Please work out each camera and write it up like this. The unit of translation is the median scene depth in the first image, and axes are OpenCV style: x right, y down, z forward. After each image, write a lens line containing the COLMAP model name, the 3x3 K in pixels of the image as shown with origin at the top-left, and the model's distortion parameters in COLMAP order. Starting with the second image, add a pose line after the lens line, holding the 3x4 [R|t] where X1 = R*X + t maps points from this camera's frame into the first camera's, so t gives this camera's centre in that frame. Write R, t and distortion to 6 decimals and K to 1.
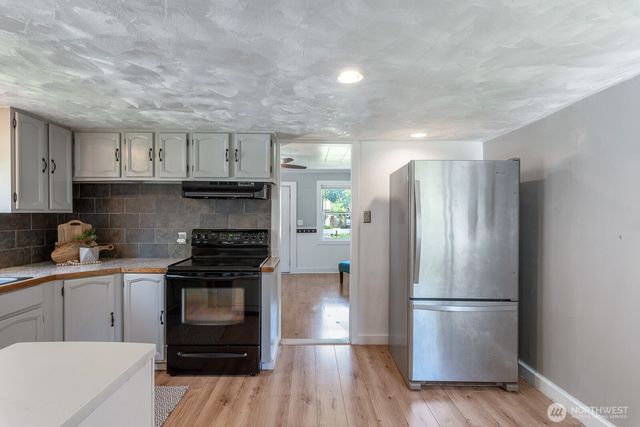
lens RADIAL K [[315.9, 0, 304.5], [0, 315.9, 217.6], [0, 0, 1]] dist [0.001721, 0.000102]
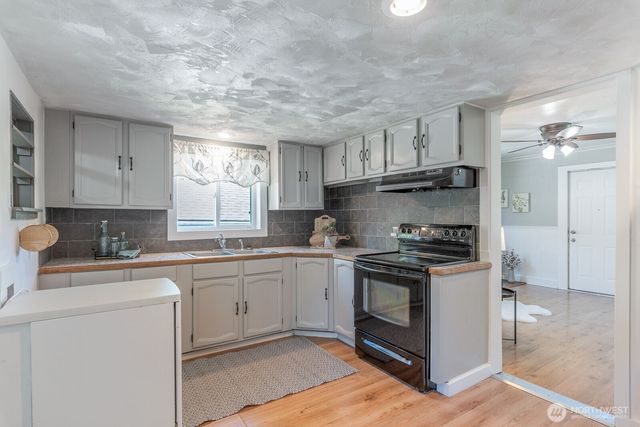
lens RADIAL K [[315.9, 0, 316.9], [0, 315.9, 217.0], [0, 0, 1]] dist [0.001721, 0.000102]
pose [[0.550995, -0.002921, -0.834503, 0.363465], [0.001116, 0.999996, -0.002763, 0.020392], [0.834508, 0.000592, 0.550996, 0.253230]]
